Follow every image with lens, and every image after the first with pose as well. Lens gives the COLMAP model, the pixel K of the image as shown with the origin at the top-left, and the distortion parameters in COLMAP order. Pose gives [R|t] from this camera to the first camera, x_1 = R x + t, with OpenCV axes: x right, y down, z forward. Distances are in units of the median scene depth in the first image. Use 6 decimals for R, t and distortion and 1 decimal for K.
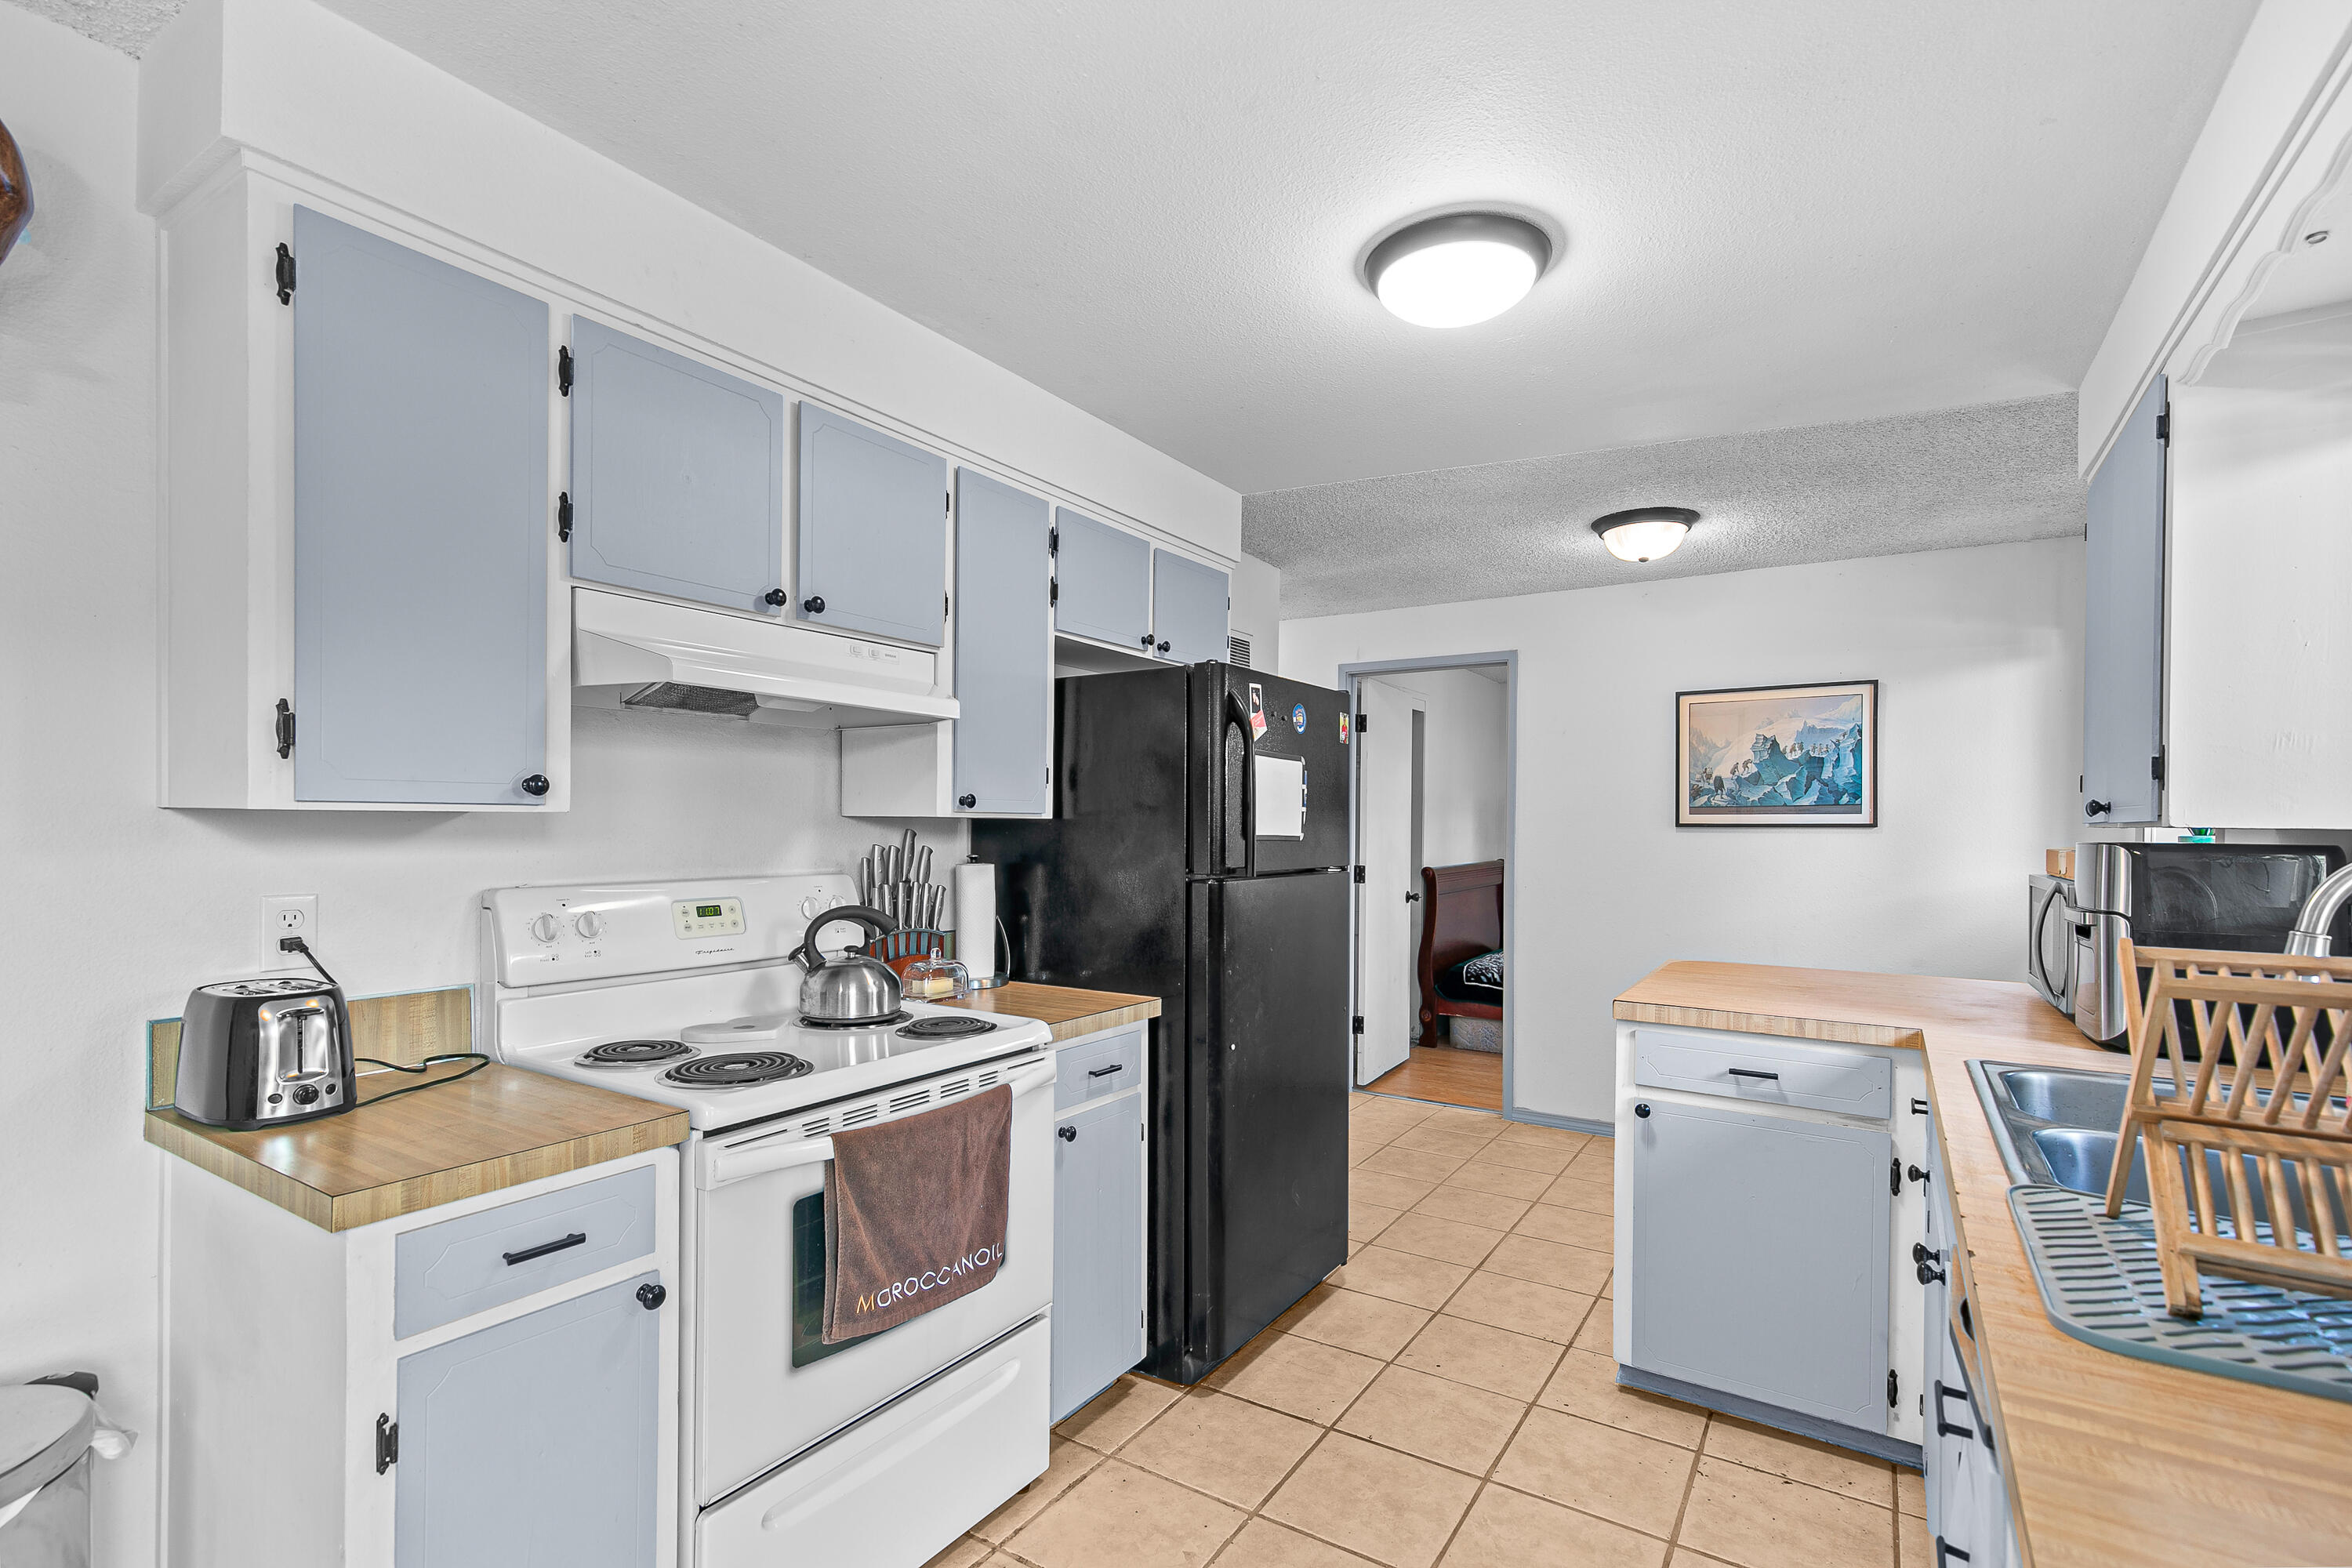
lens RADIAL K [[1072.4, 0, 1189.9], [0, 1072.4, 830.9], [0, 0, 1]] dist [0.018330, -0.000069]
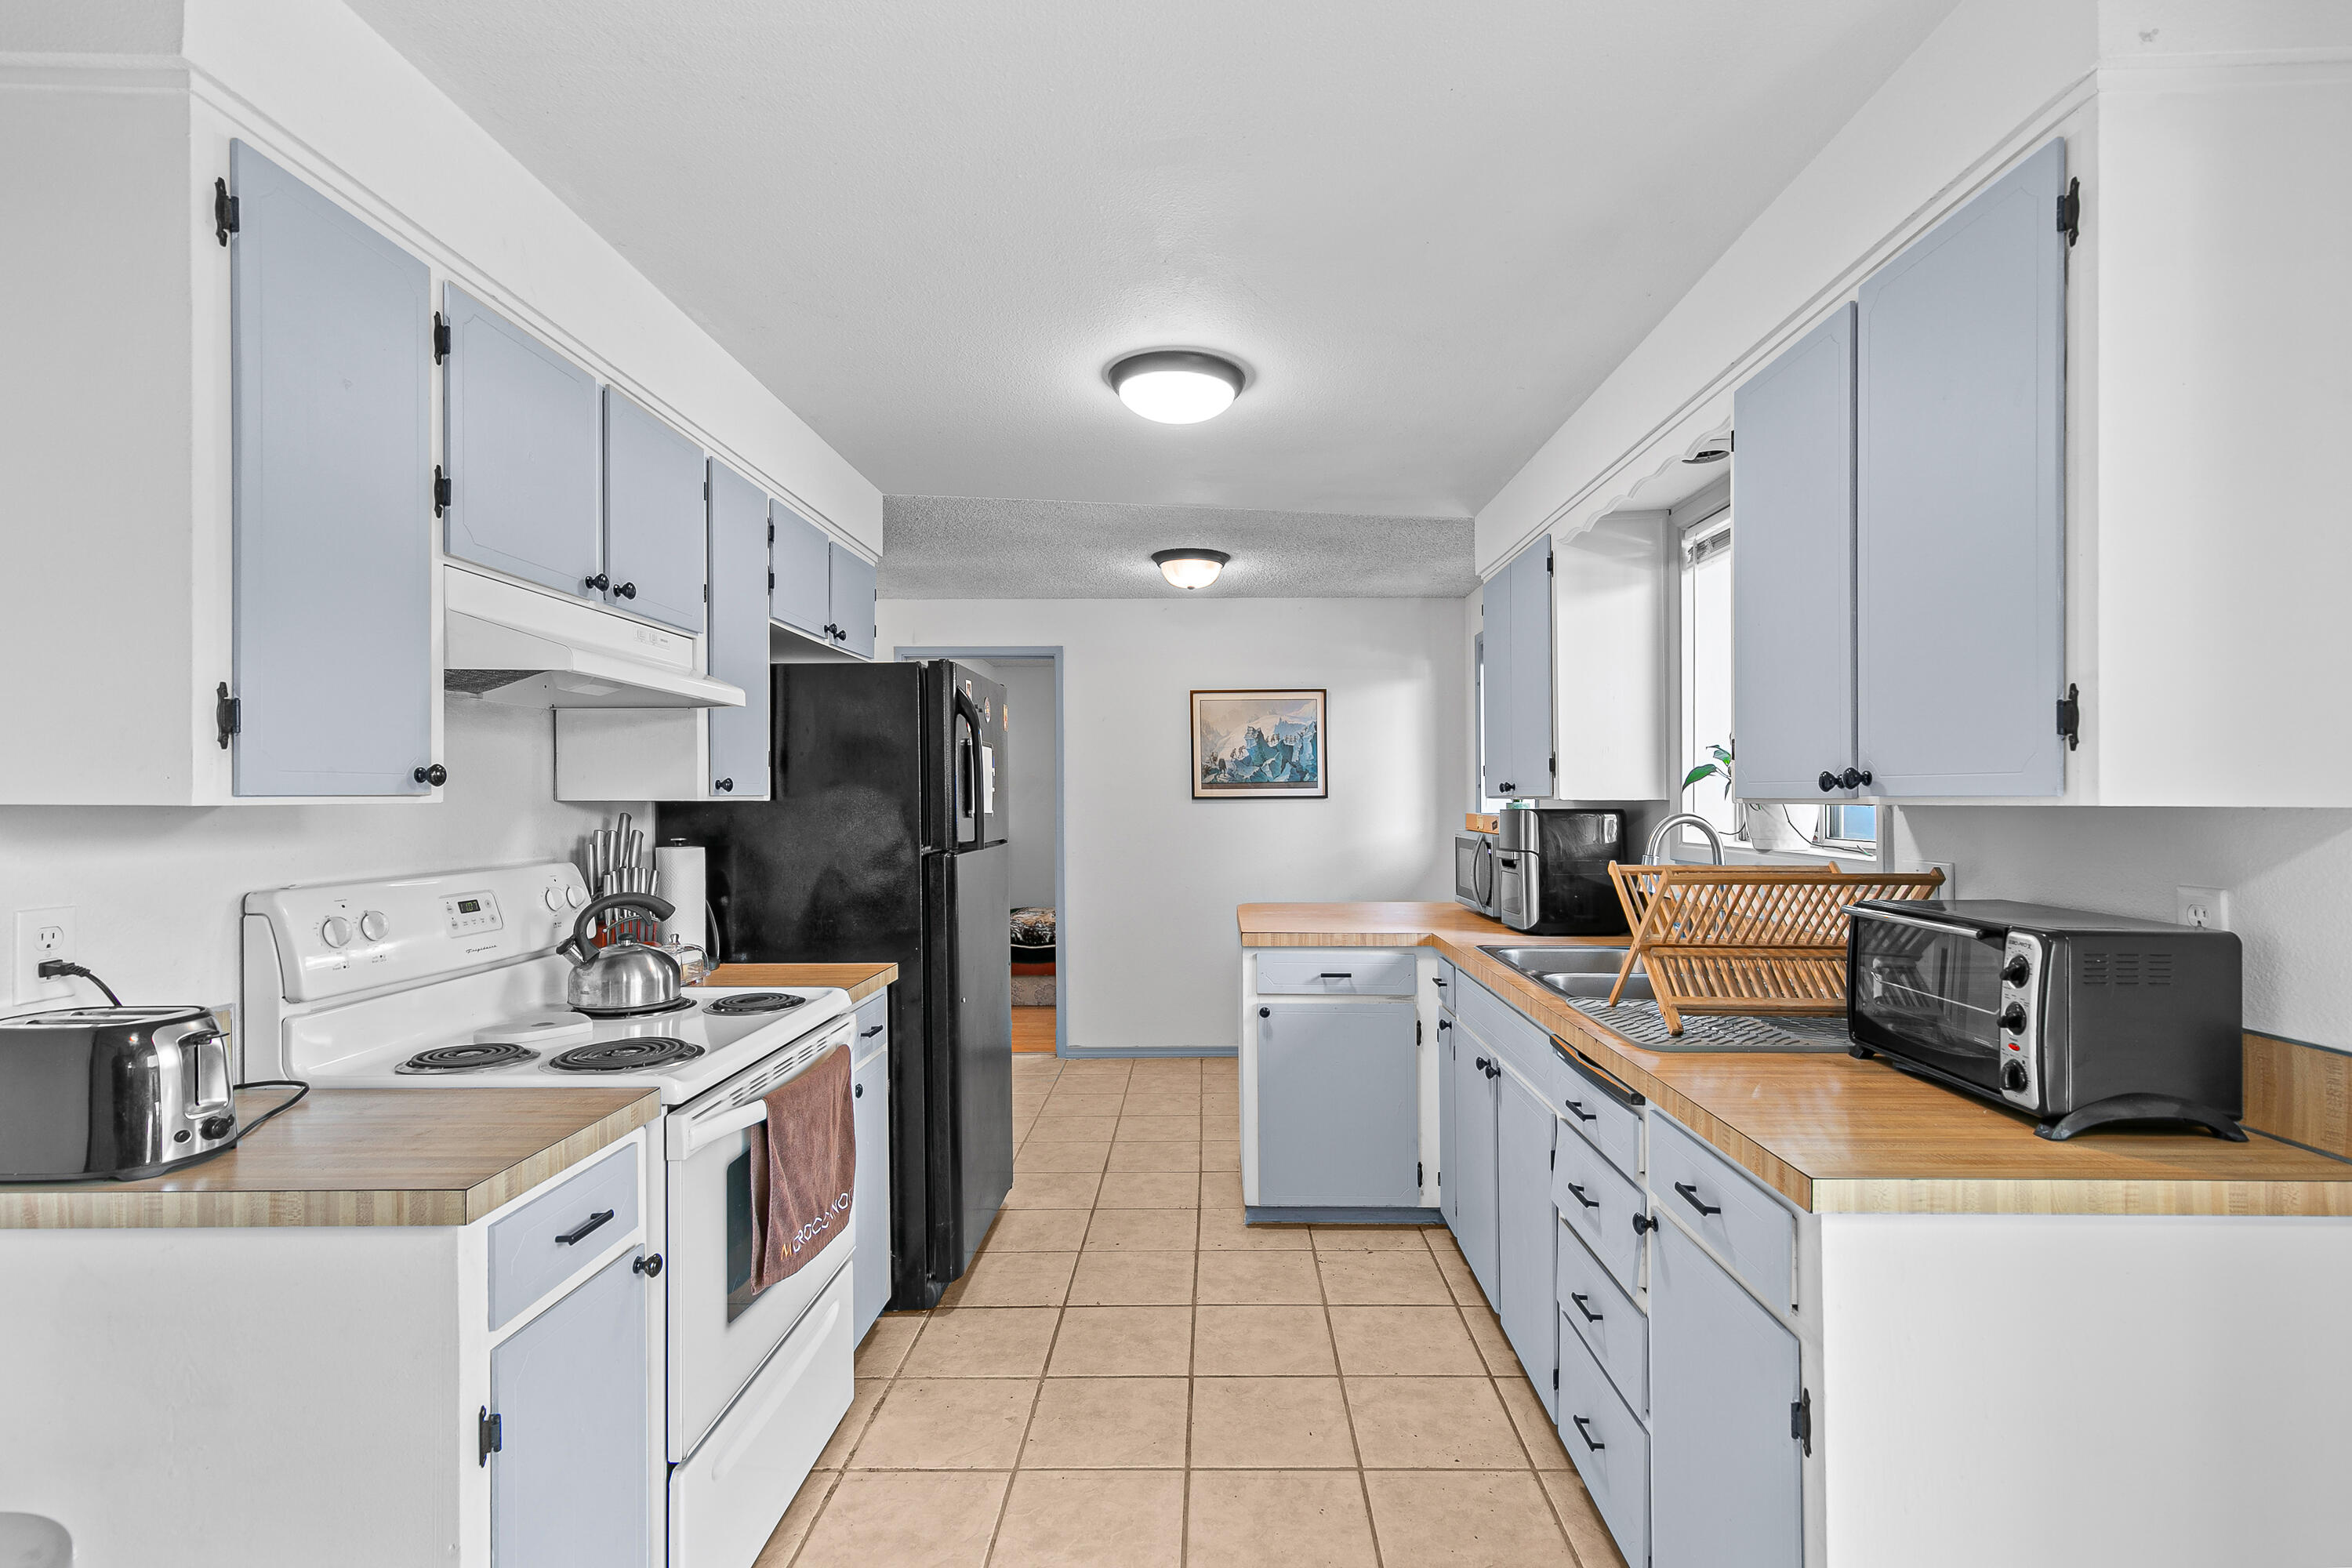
lens RADIAL K [[1082.8, 0, 1205.8], [0, 1082.8, 786.2], [0, 0, 1]] dist [0.015361, -0.000102]
pose [[0.847185, -0.004920, 0.531276, -0.367056], [0.012848, 0.999854, -0.011227, -0.008993], [-0.531143, 0.016337, 0.847125, -0.115054]]
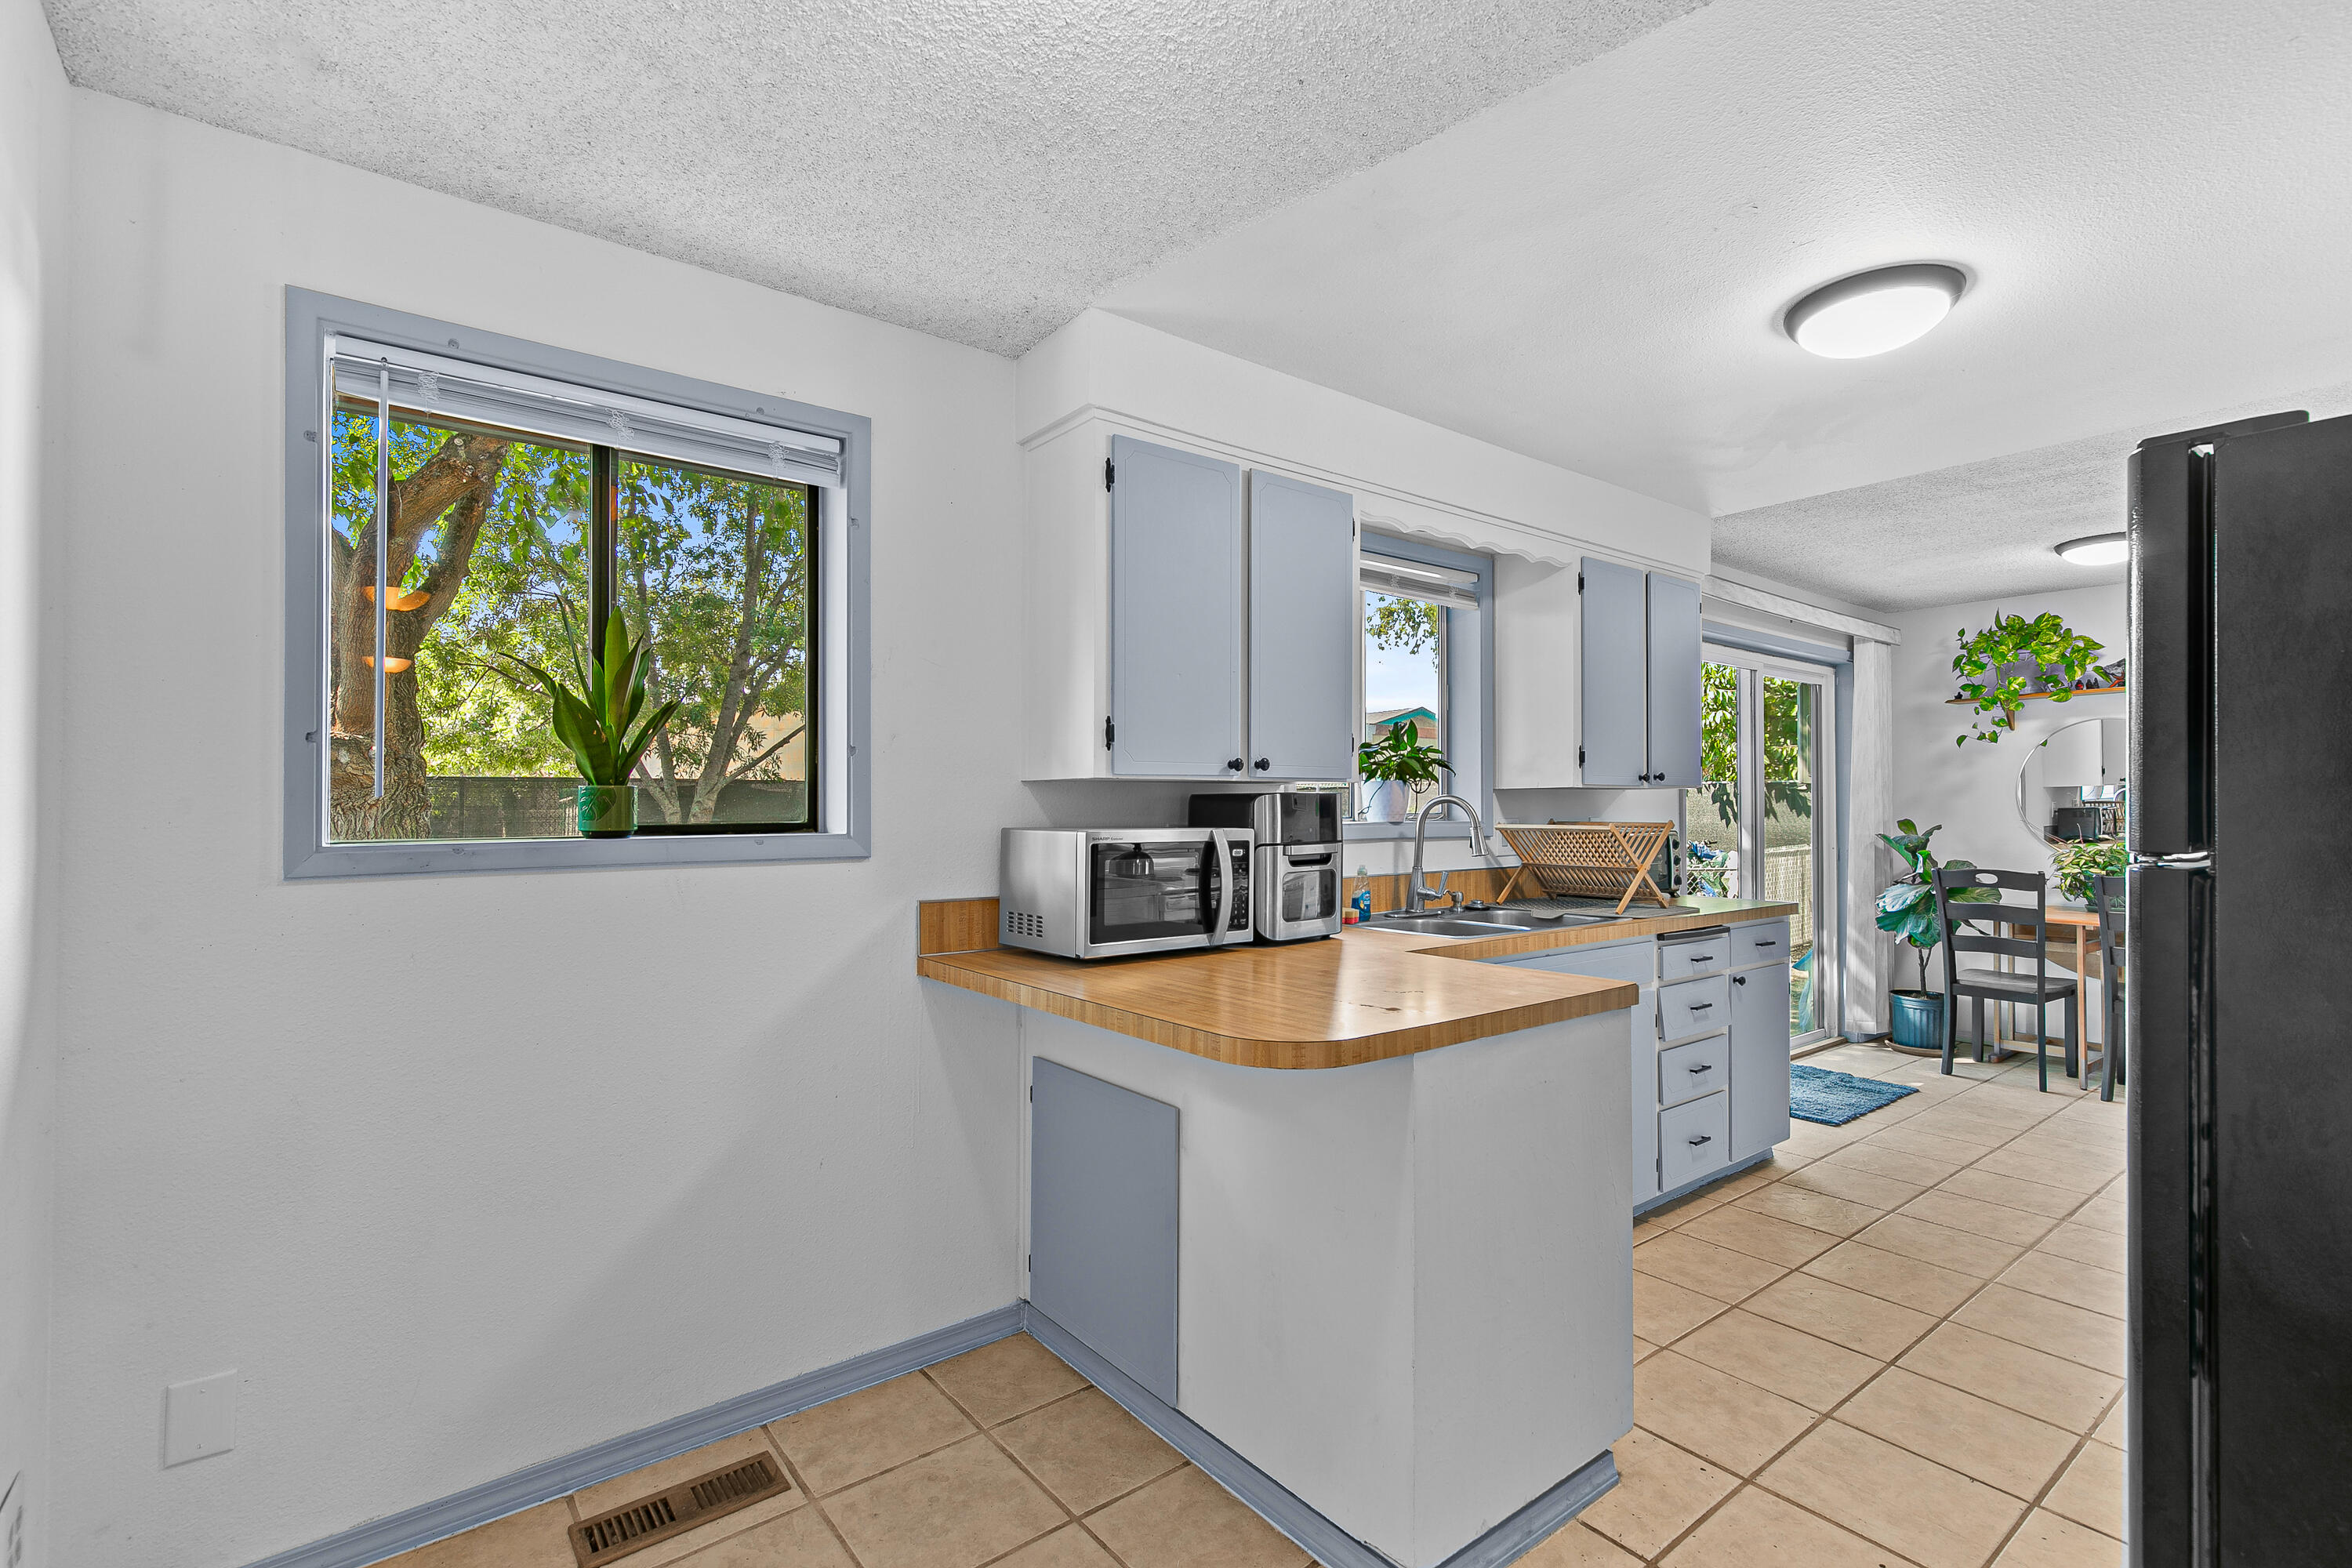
lens RADIAL K [[1082.8, 0, 1205.8], [0, 1082.8, 786.2], [0, 0, 1]] dist [0.015361, -0.000102]
pose [[-0.947678, 0.001274, 0.319225, 0.461732], [-0.000720, 0.999981, -0.006128, 0.010925], [-0.319226, -0.006037, -0.947659, 1.991447]]
